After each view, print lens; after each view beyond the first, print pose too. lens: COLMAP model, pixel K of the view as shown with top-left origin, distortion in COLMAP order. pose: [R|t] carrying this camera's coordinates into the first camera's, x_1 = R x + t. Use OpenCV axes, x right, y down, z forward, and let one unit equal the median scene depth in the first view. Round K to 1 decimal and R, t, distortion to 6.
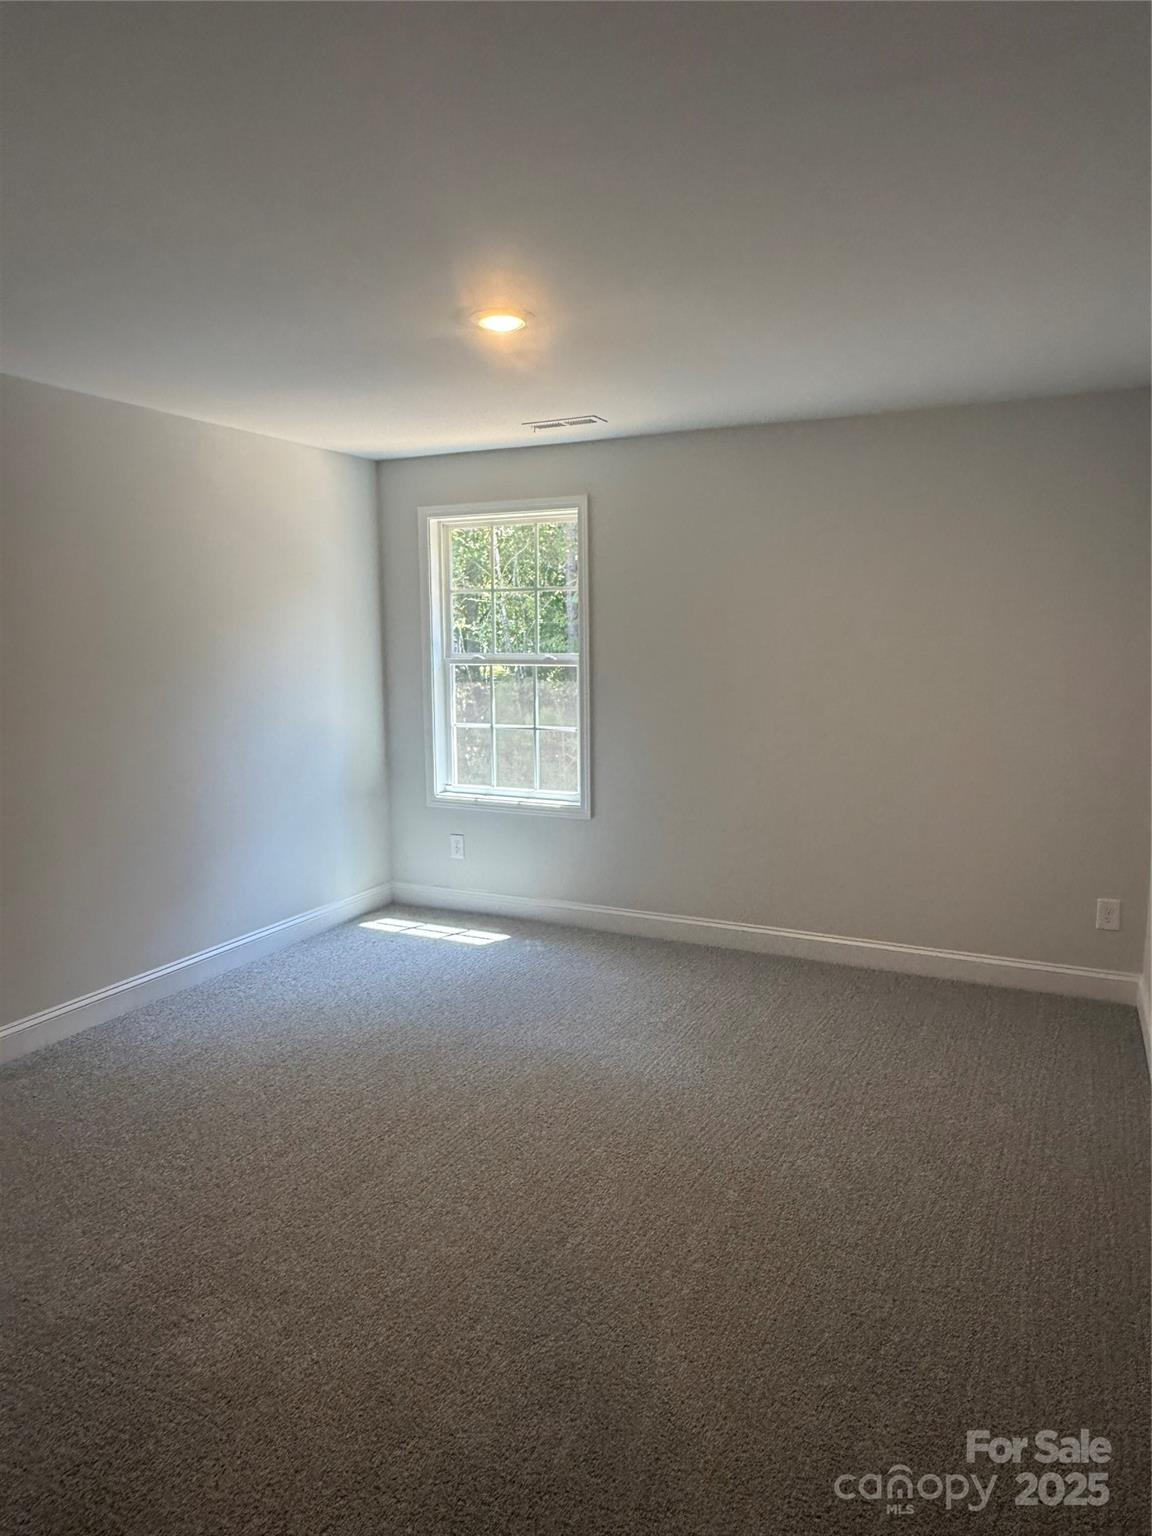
lens RADIAL K [[1039.3, 0, 575.3], [0, 1039.3, 769.2], [0, 0, 1]] dist [-0.009555, 0.001830]
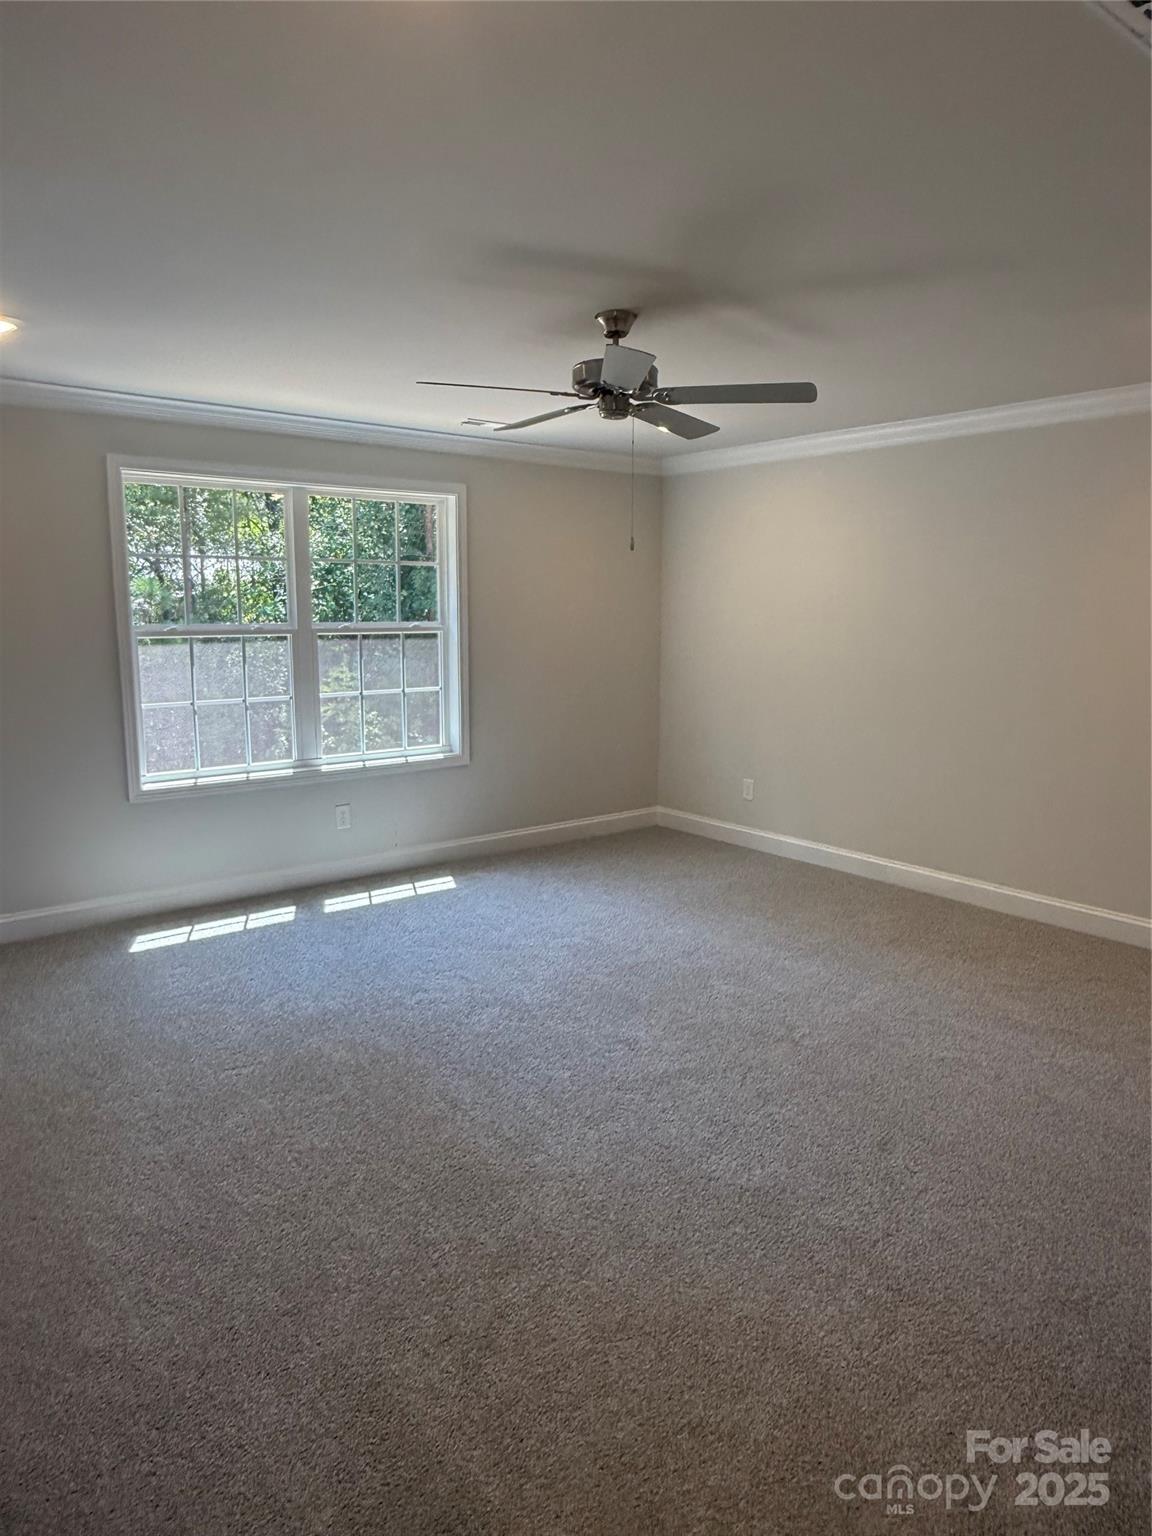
lens RADIAL K [[1039.3, 0, 574.8], [0, 1039.3, 767.9], [0, 0, 1]] dist [-0.009555, 0.001830]
pose [[0.462355, -0.149353, 0.874026, -0.893772], [0.108948, 0.987812, 0.111163, -0.060137], [-0.879976, 0.043827, 0.472991, 0.324151]]
